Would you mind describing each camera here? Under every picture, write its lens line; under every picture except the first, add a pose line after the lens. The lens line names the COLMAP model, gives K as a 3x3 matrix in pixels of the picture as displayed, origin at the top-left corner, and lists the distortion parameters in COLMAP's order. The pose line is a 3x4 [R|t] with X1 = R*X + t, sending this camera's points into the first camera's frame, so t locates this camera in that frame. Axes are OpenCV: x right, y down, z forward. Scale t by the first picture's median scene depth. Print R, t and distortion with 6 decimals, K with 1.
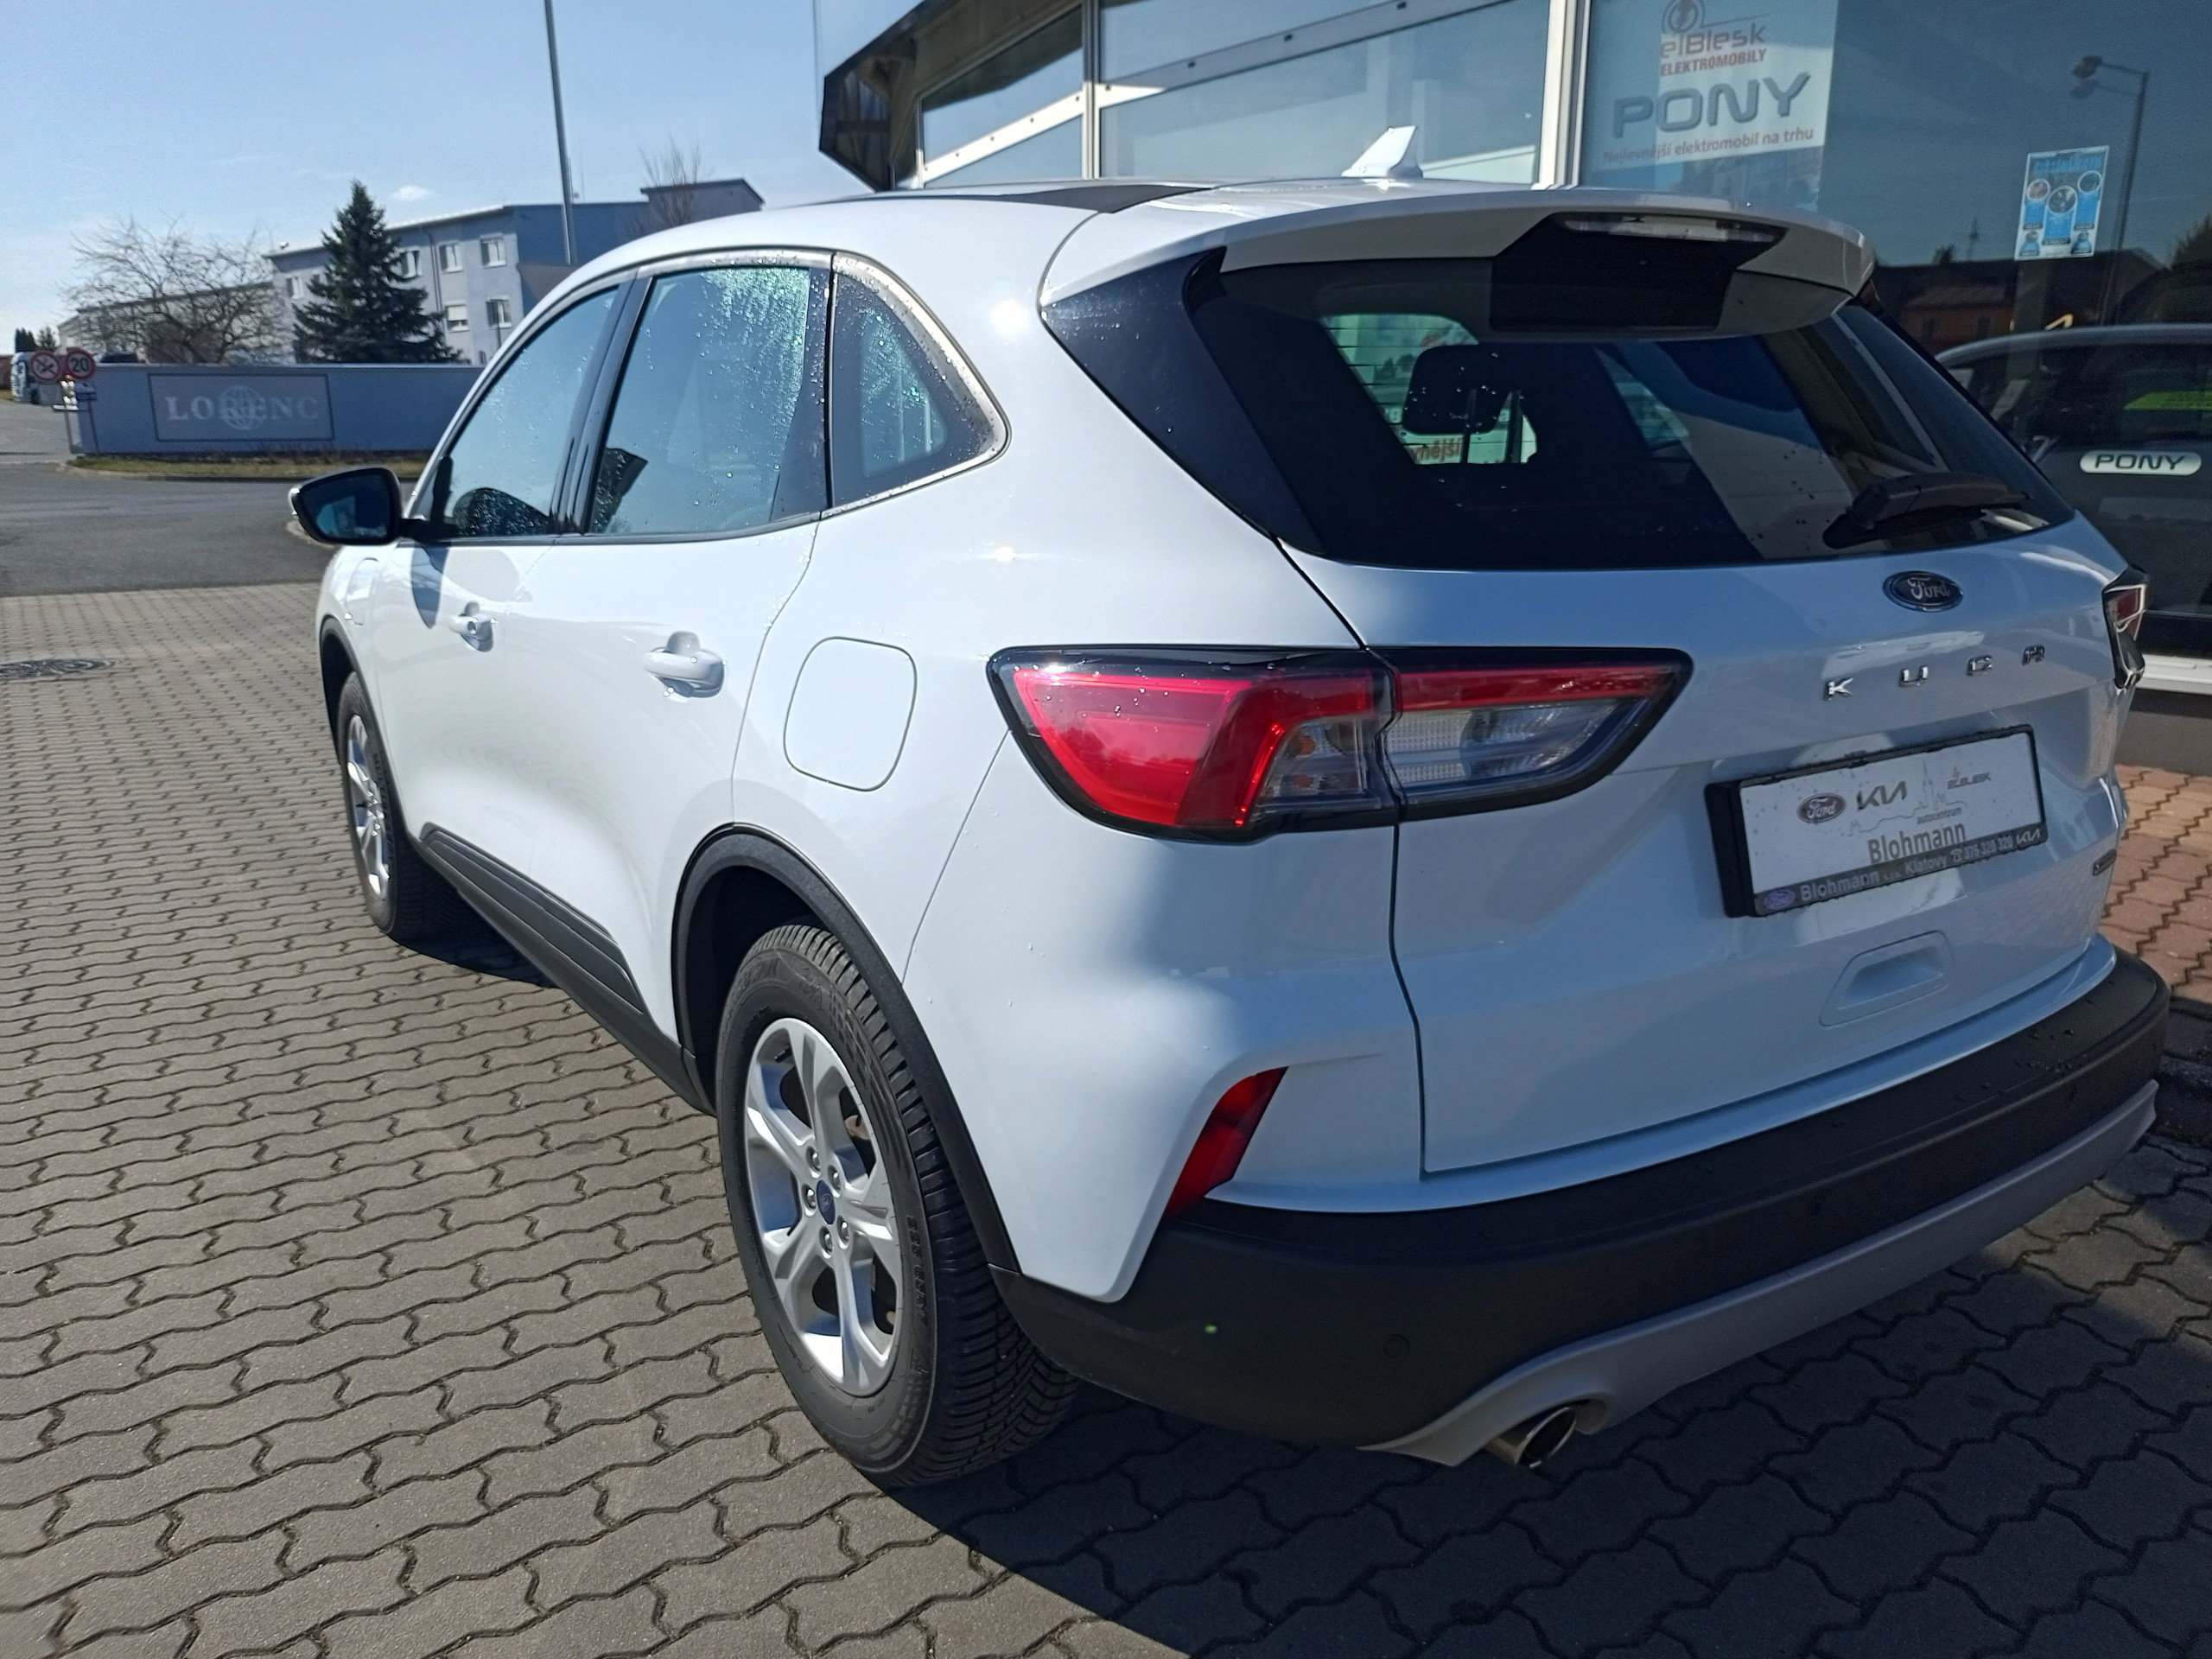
lens RADIAL K [[1792.3, 0, 1105.1], [0, 1792.3, 832.5], [0, 0, 1]] dist [0.008529, 0.002857]
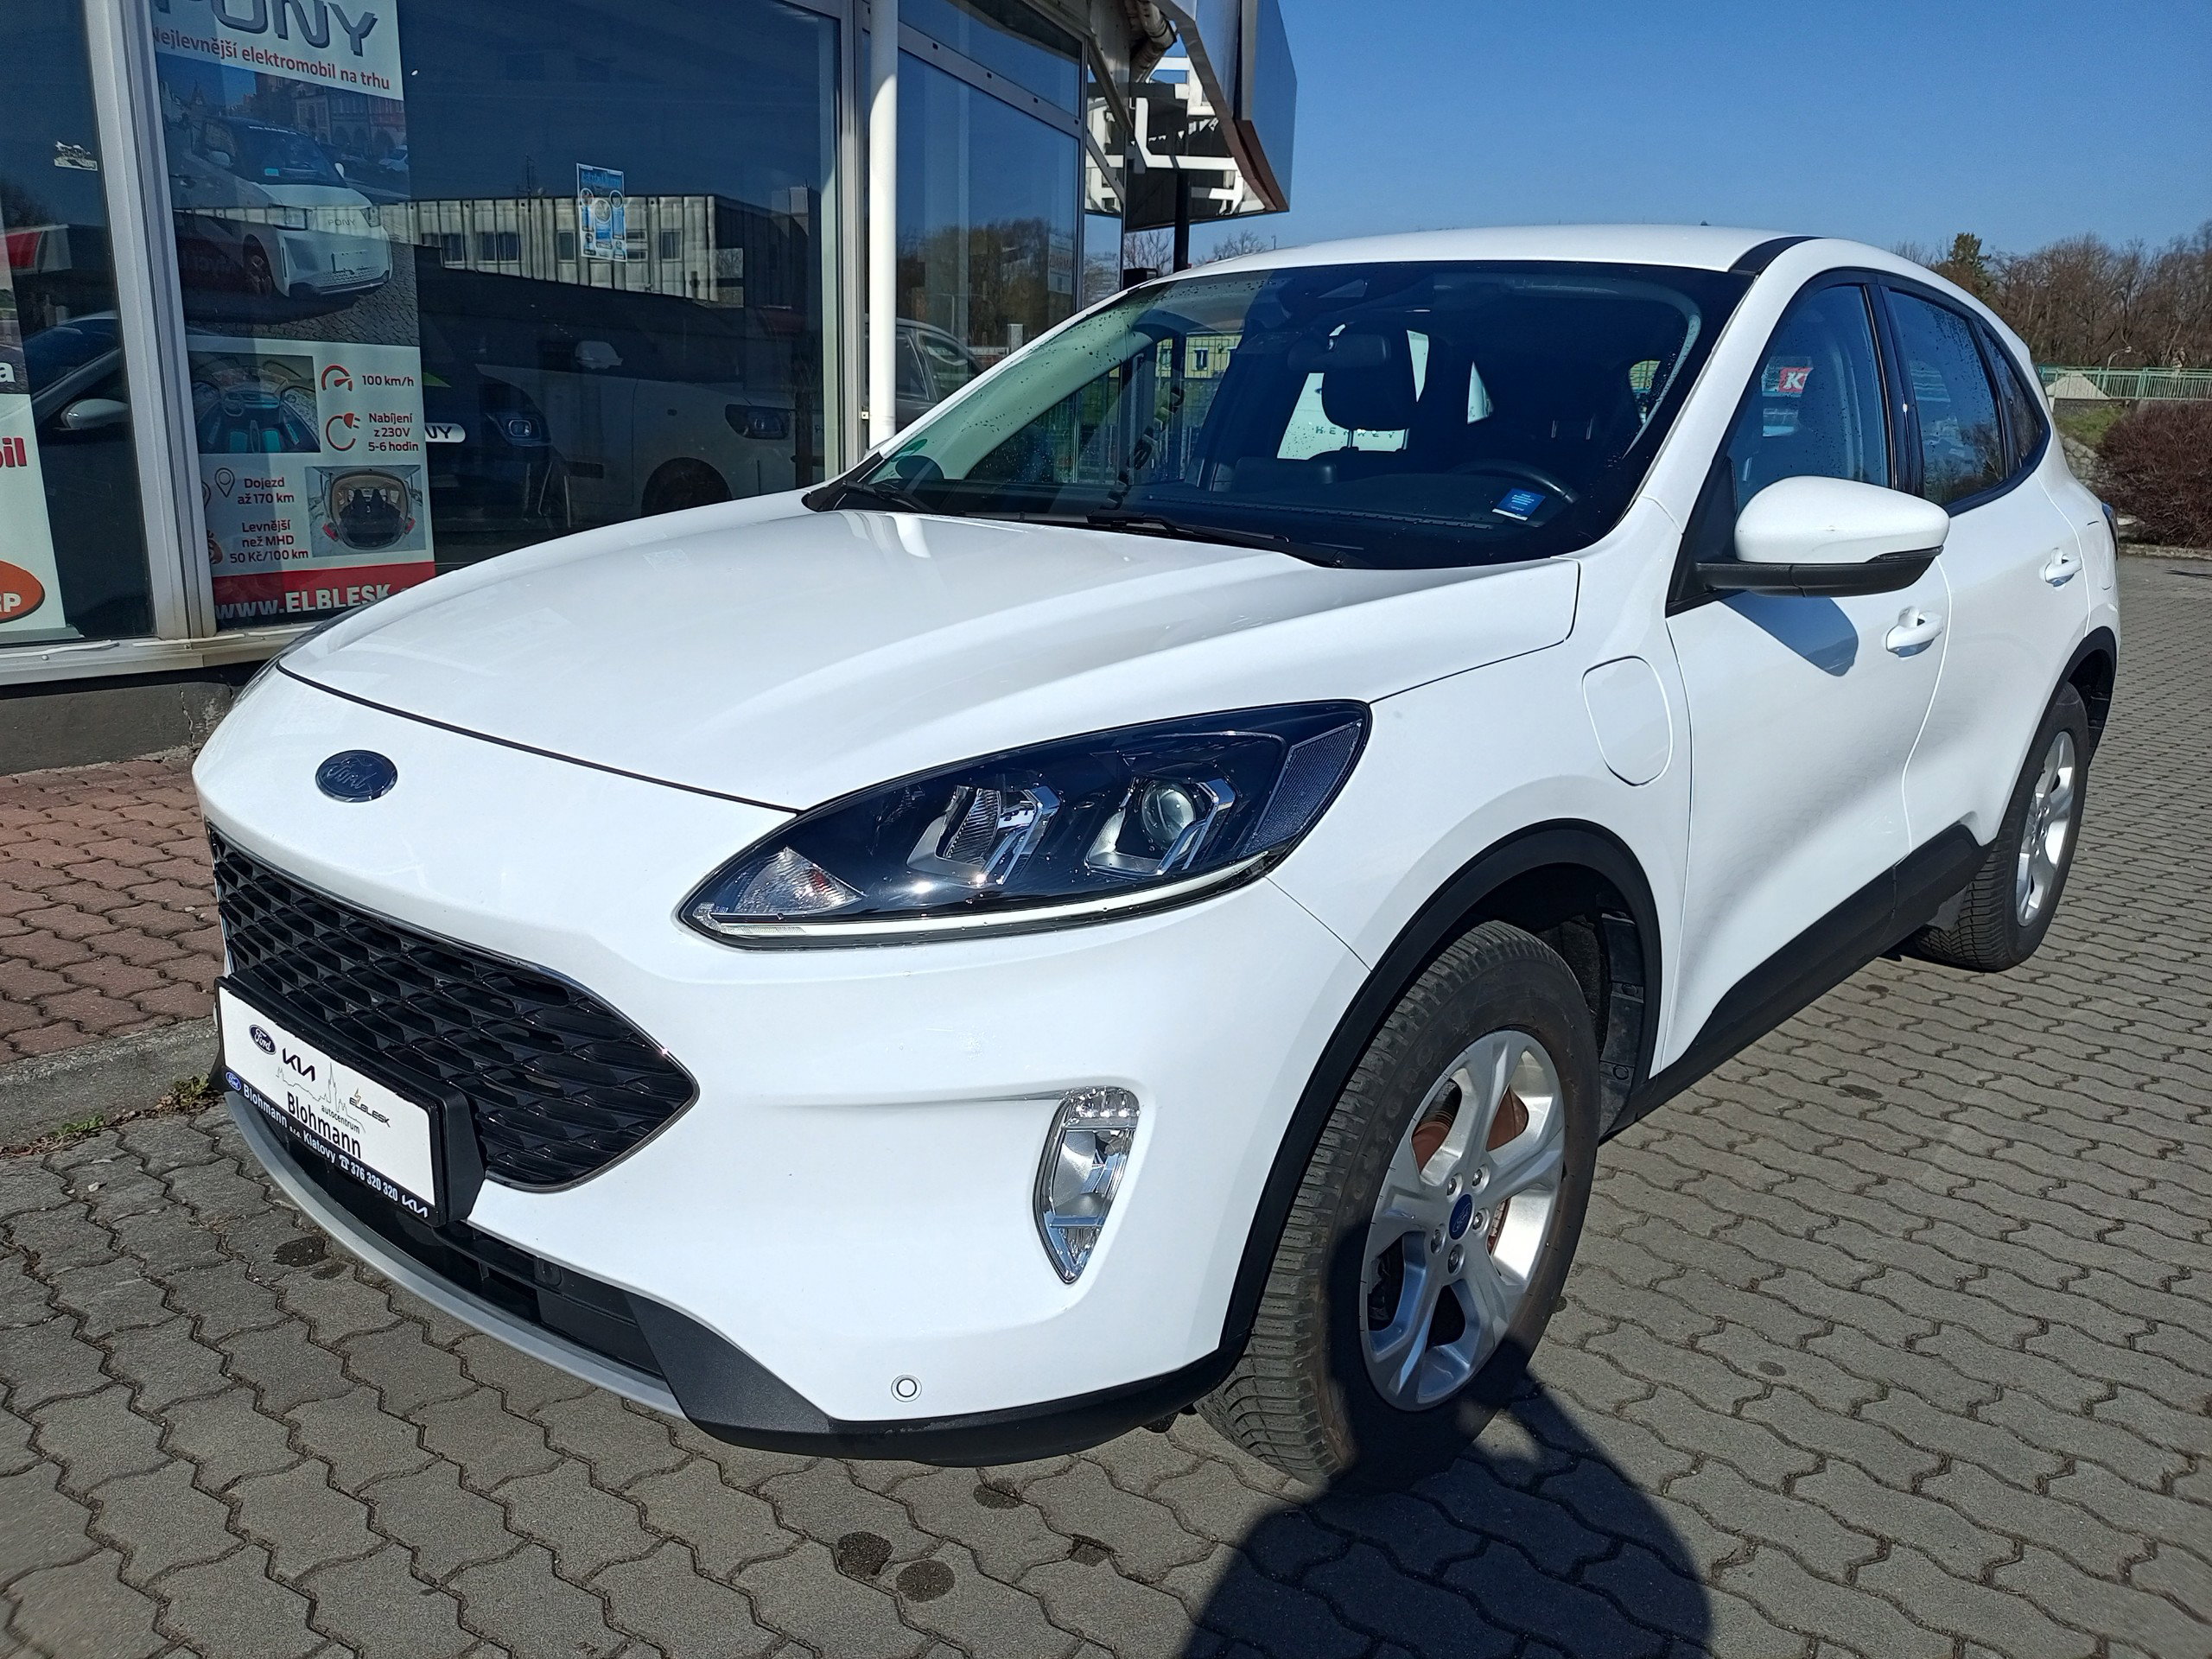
lens RADIAL K [[1632.8, 0, 1091.5], [0, 1632.8, 835.2], [0, 0, 1]] dist [0.030989, -0.022569]
pose [[-0.270486, -0.240499, 0.932200, -0.604407], [0.198241, 0.933630, 0.298389, -0.201976], [-0.942092, 0.265511, -0.204858, 0.921664]]
